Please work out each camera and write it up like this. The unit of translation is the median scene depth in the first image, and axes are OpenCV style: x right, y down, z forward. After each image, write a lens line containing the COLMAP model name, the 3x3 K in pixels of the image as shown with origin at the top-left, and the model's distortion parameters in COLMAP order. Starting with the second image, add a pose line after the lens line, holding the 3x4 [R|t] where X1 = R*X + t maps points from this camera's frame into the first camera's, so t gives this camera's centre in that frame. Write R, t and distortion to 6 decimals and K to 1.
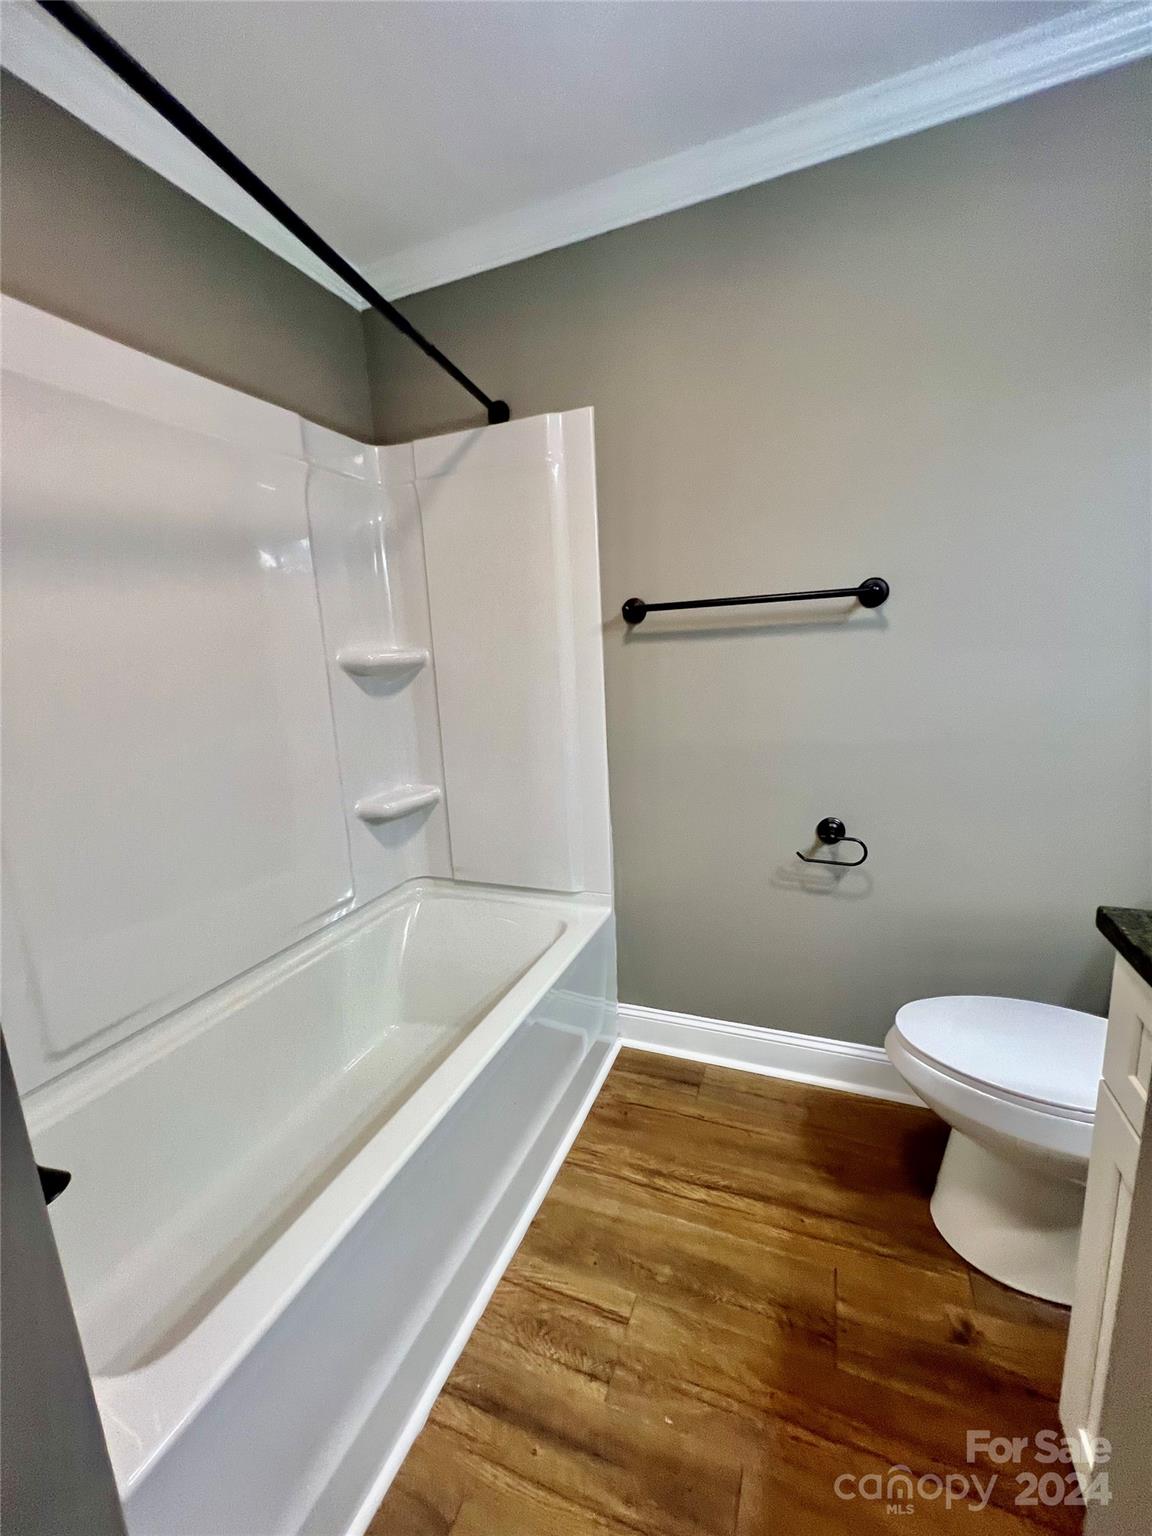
lens RADIAL K [[615.9, 0, 578.6], [0, 615.9, 770.7], [0, 0, 1]] dist [-0.003958, 0.001367]
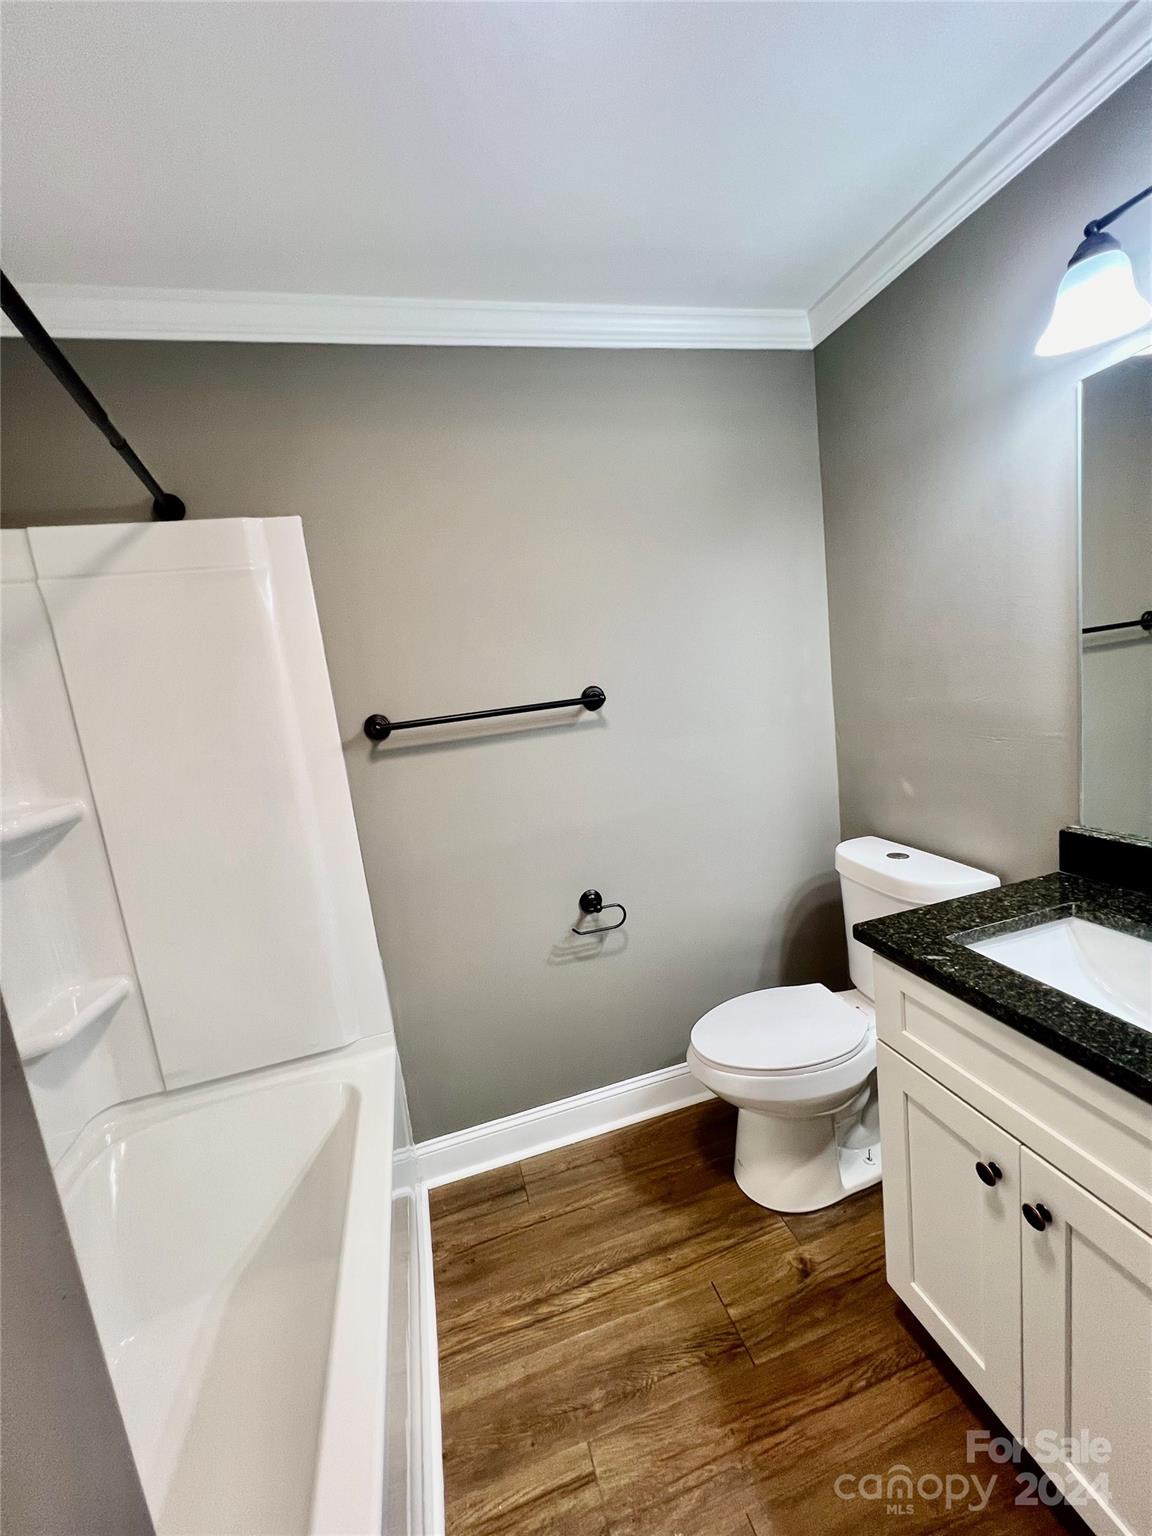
lens RADIAL K [[615.9, 0, 571.4], [0, 615.9, 771.7], [0, 0, 1]] dist [-0.003958, 0.001367]
pose [[0.788345, -0.142578, 0.598484, -0.291078], [0.193802, 0.980802, -0.021624, -0.132714], [-0.583912, 0.133034, 0.800843, 0.086102]]
